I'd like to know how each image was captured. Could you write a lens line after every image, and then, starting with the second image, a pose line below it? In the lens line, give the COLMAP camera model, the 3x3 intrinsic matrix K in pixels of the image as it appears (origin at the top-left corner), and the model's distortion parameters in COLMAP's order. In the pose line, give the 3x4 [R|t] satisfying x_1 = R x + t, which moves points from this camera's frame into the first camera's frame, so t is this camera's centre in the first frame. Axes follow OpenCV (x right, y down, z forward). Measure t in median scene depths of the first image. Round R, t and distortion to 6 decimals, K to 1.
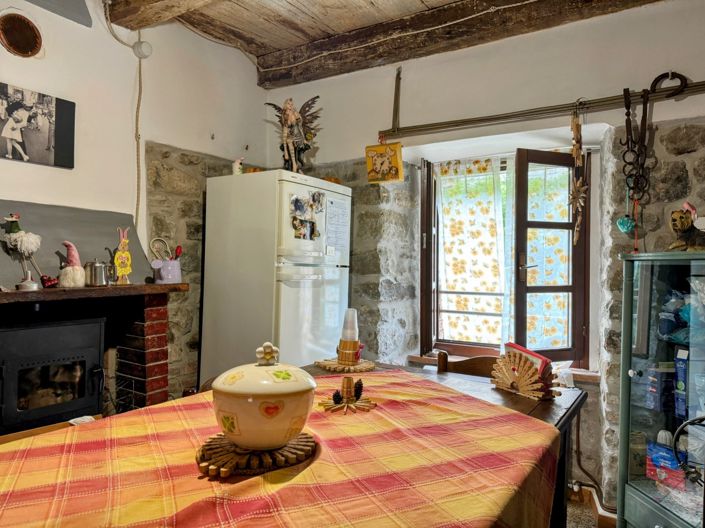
lens RADIAL K [[506.3, 0, 352.5], [0, 506.3, 269.8], [0, 0, 1]] dist [0.070564, -0.090103]
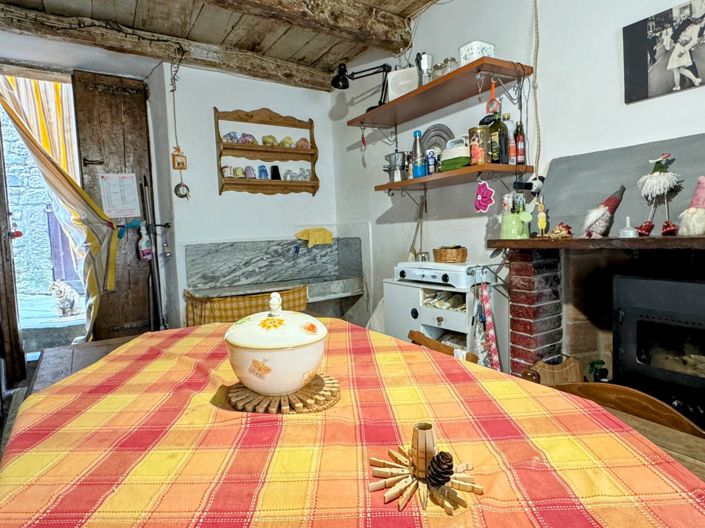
lens RADIAL K [[433.4, 0, 352.5], [0, 433.4, 264.0], [0, 0, 1]] dist [-0.028536, 0.031234]
pose [[-0.433277, 0.068888, -0.898624, 0.218579], [0.024458, 0.997606, 0.064684, 0.018027], [0.900929, 0.006047, -0.433924, 0.637328]]
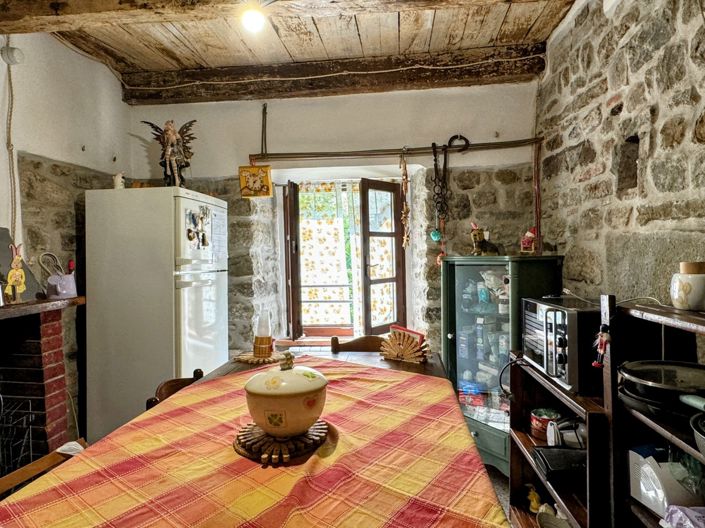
lens RADIAL K [[433.4, 0, 352.5], [0, 433.4, 264.0], [0, 0, 1]] dist [-0.028536, 0.031234]
pose [[0.895208, -0.039075, 0.443932, -0.205381], [0.033167, 0.999228, 0.021070, -0.035120], [-0.444413, -0.004138, 0.895813, -0.004886]]
